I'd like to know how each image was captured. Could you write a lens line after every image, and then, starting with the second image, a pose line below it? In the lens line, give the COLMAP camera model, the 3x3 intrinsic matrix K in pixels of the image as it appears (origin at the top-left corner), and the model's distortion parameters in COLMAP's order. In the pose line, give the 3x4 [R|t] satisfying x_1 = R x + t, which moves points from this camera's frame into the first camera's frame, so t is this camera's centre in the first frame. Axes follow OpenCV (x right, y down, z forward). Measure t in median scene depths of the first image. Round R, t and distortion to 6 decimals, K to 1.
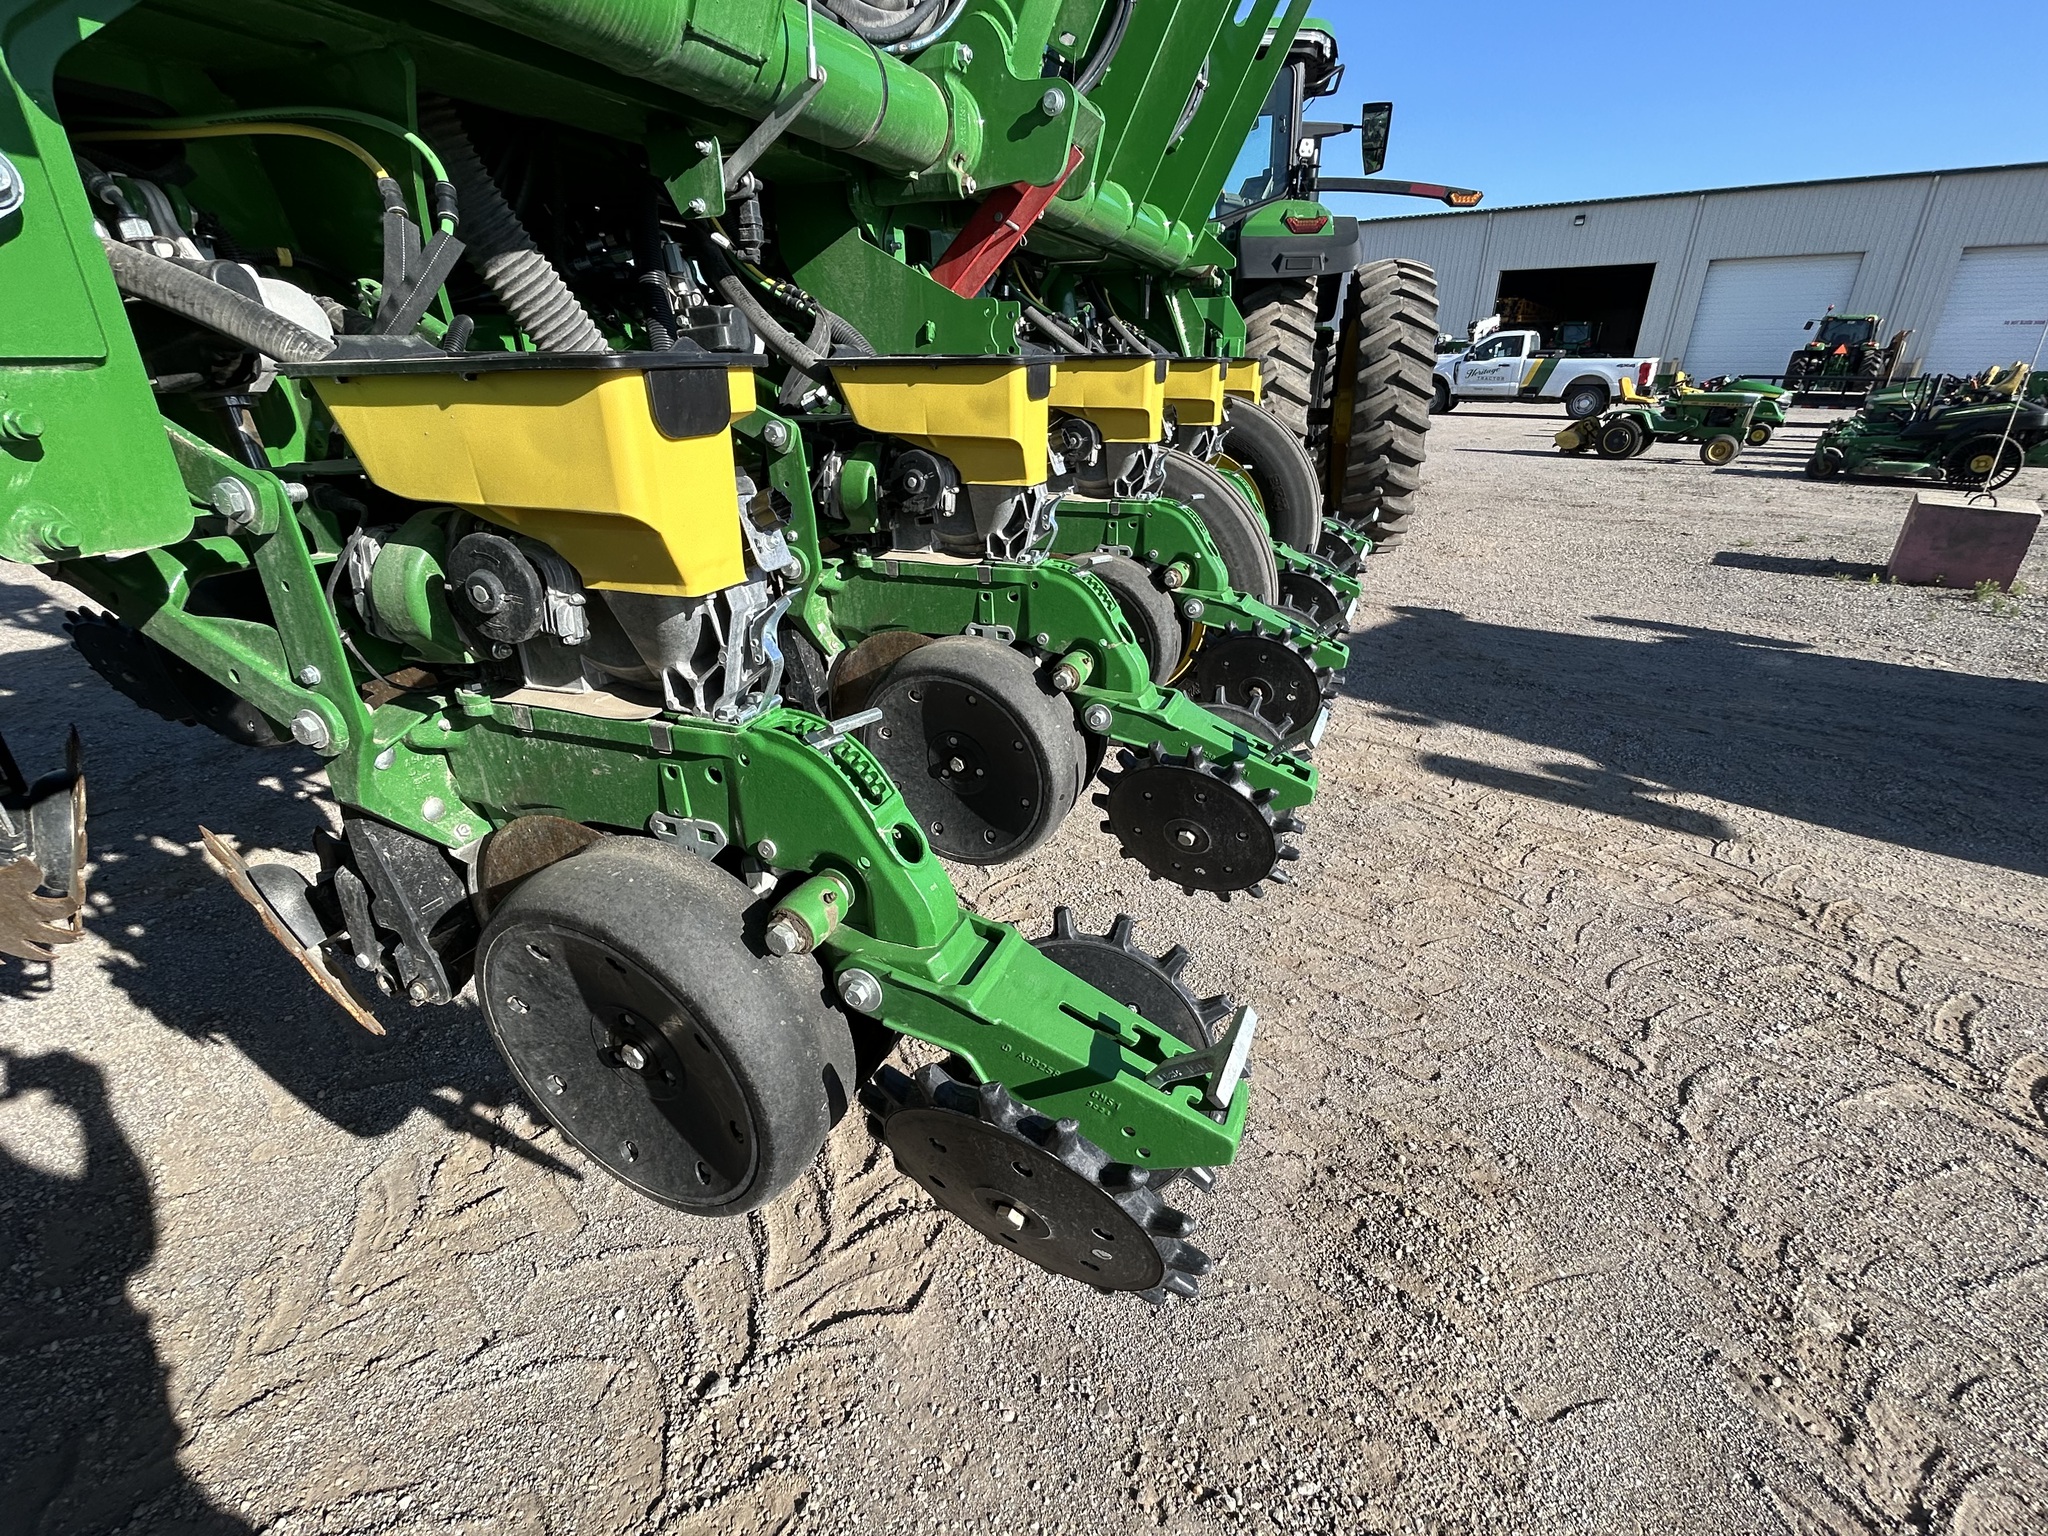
lens RADIAL K [[937.5, 0, 1020.1], [0, 937.5, 760.8], [0, 0, 1]] dist [-0.001663, -0.000153]
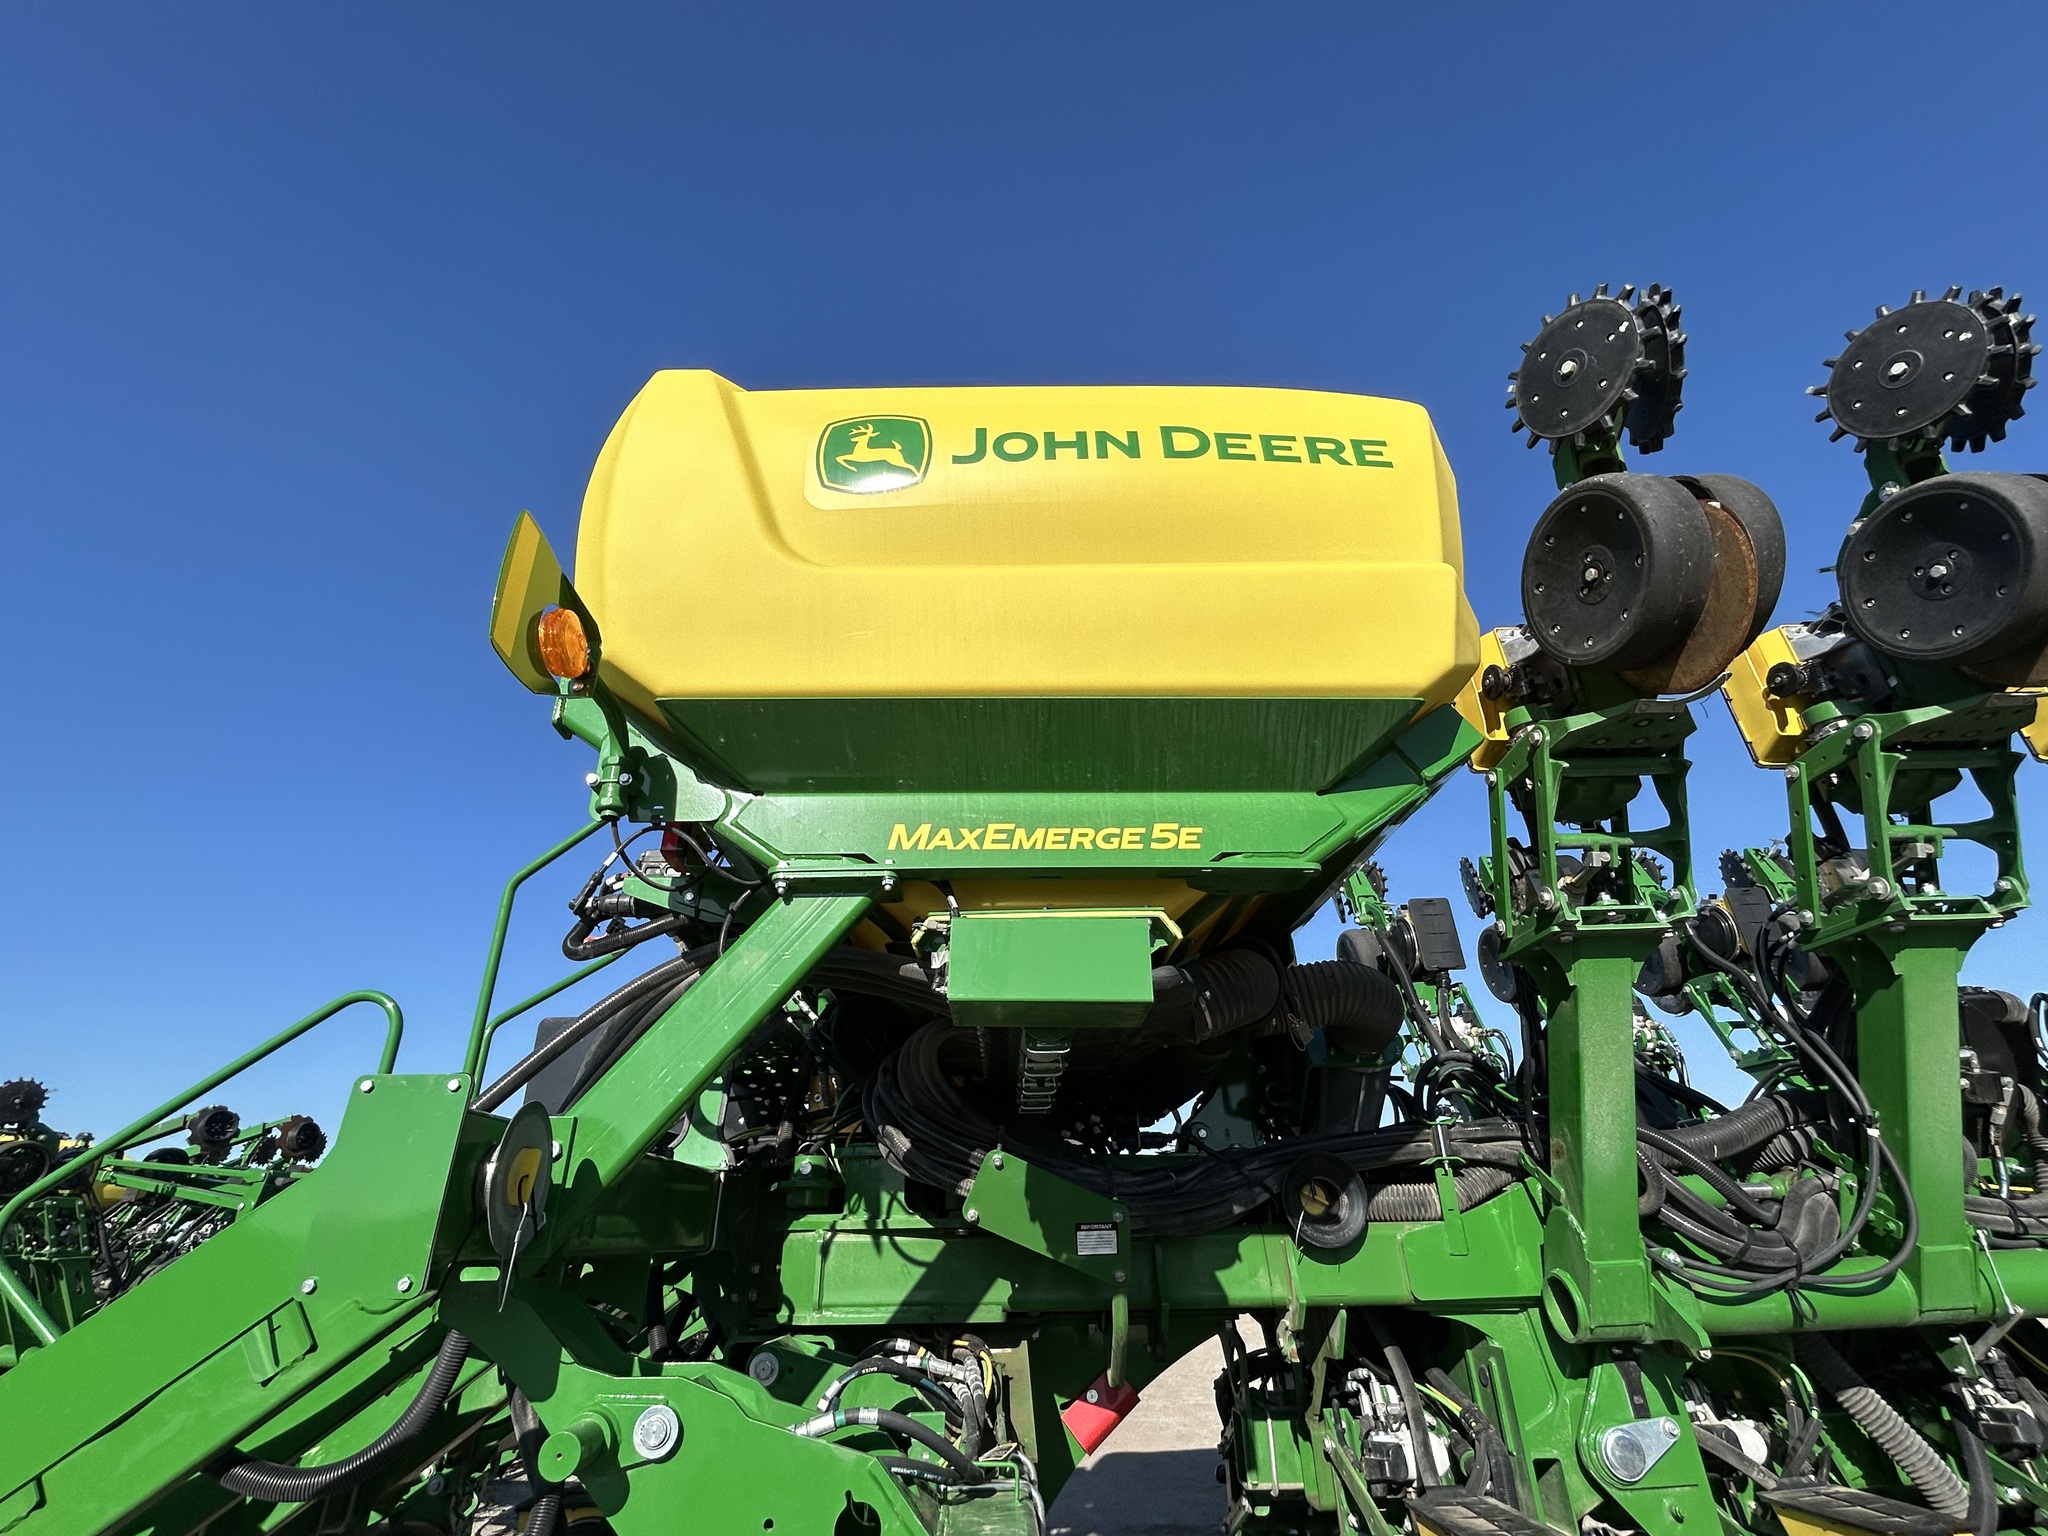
lens RADIAL K [[937.5, 0, 1020.1], [0, 937.5, 760.8], [0, 0, 1]] dist [-0.001663, -0.000153]
pose [[0.390516, -0.428961, -0.814549, 0.540167], [-0.324668, 0.763781, -0.557880, 0.059213], [0.861445, 0.482319, 0.158998, -0.828964]]
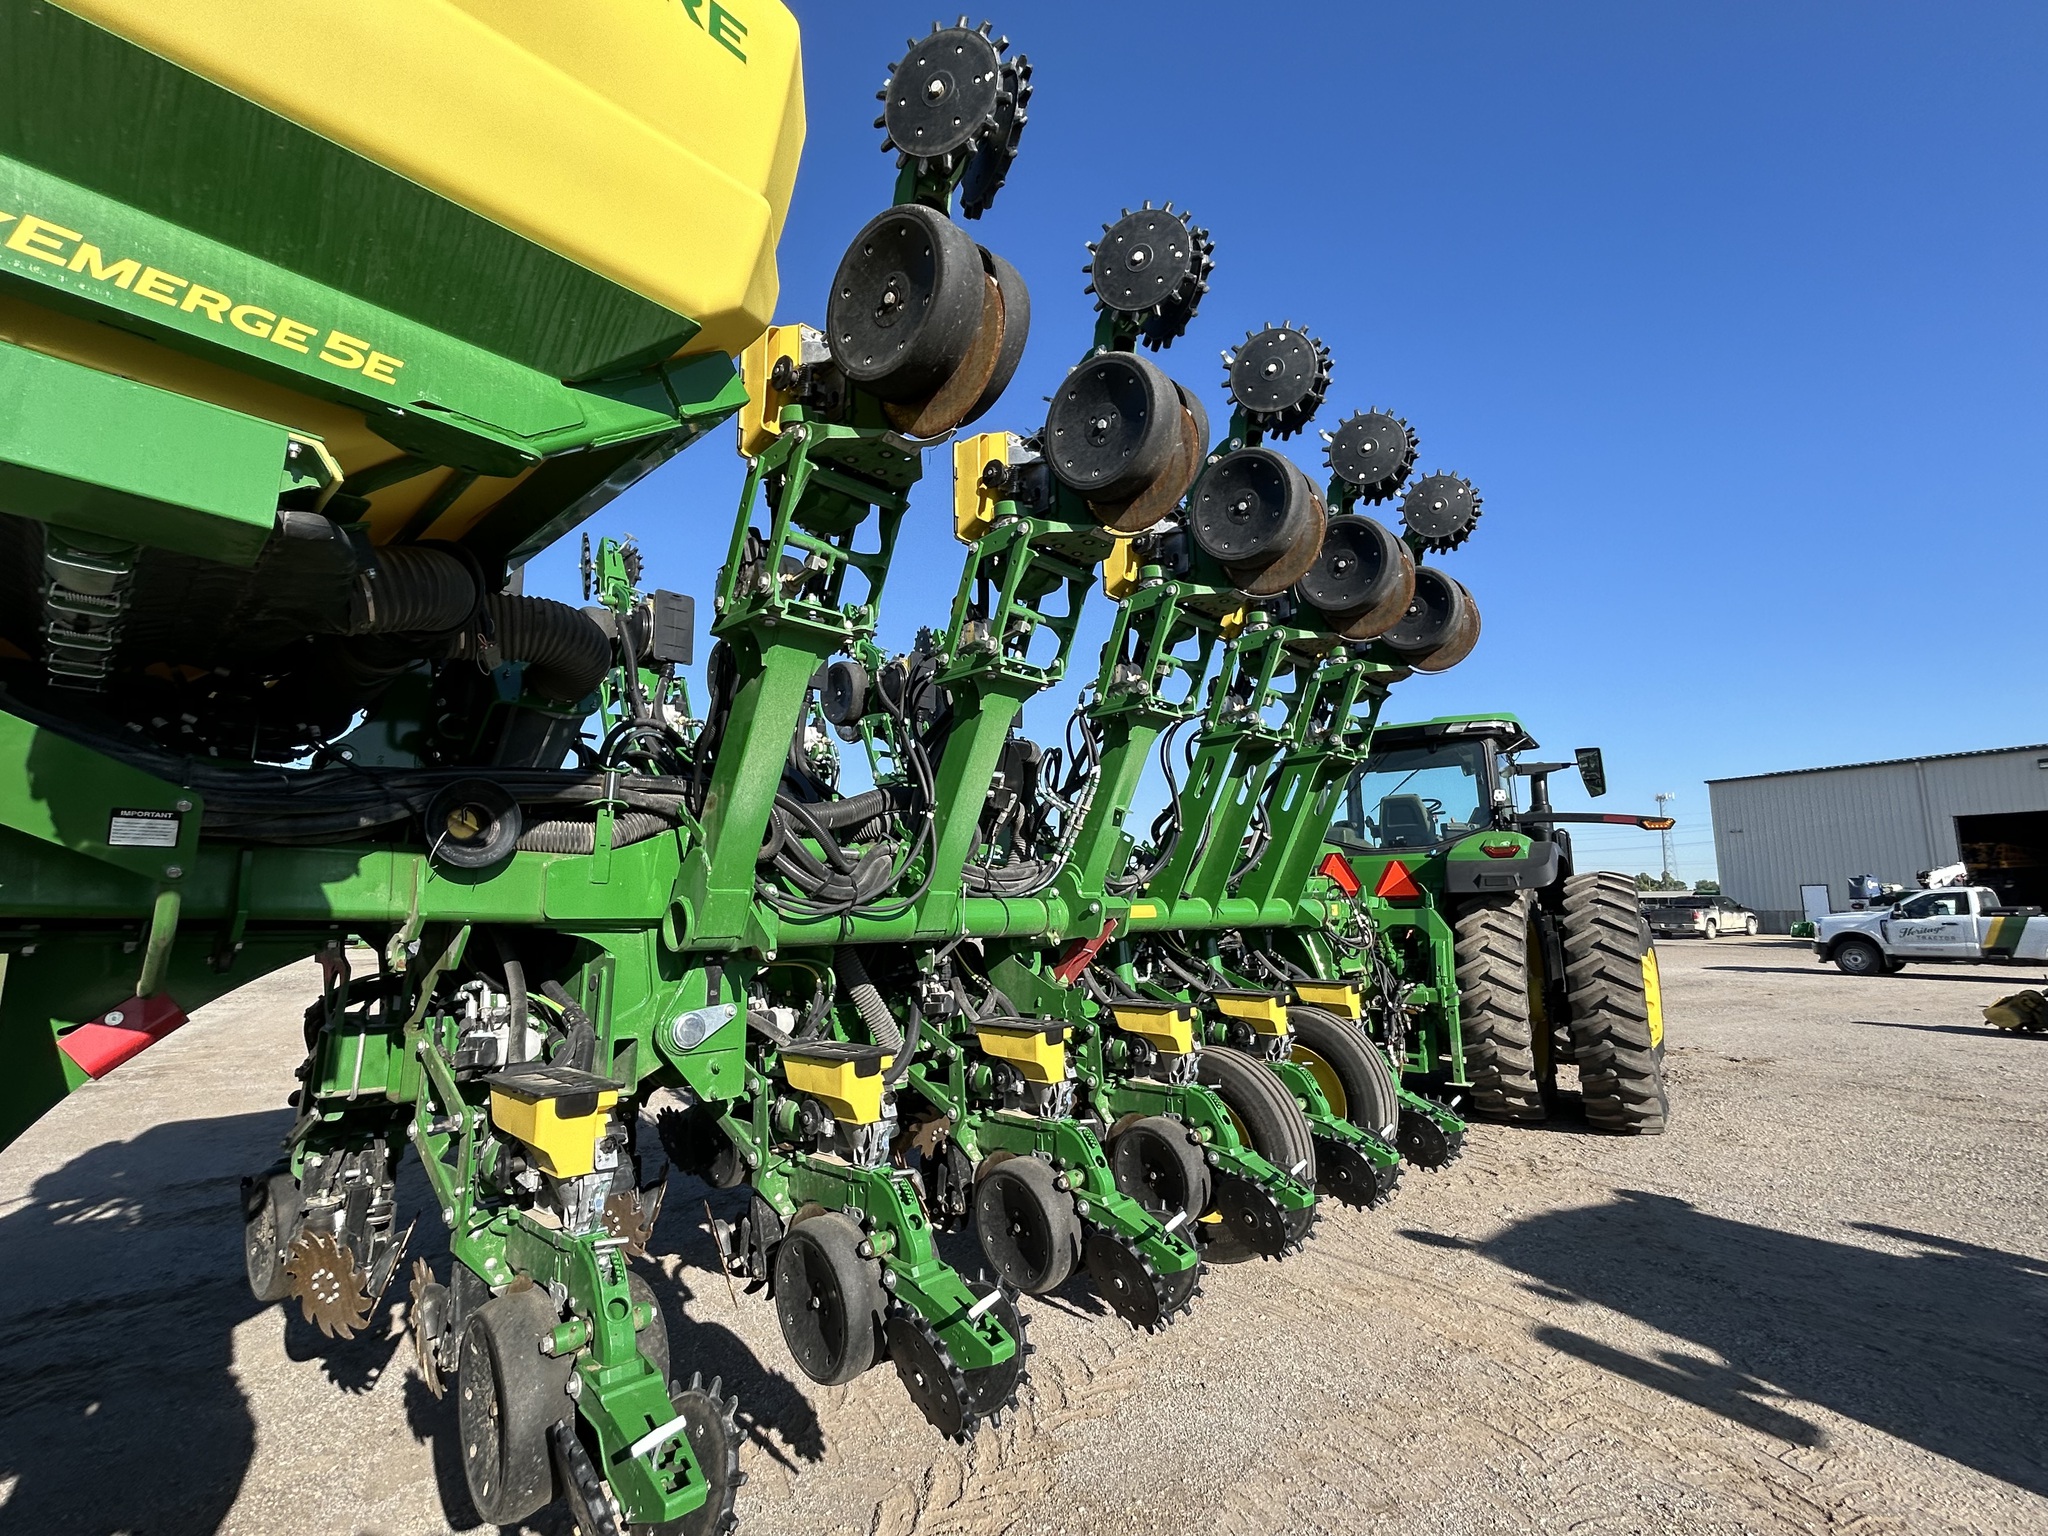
lens RADIAL K [[941.6, 0, 1021.6], [0, 941.6, 767.4], [0, 0, 1]] dist [-0.004175, 0.004041]
pose [[0.926121, -0.062035, -0.372090, 0.552868], [-0.141374, 0.857416, -0.494824, 0.114132], [0.349732, 0.510871, 0.785301, -0.760122]]
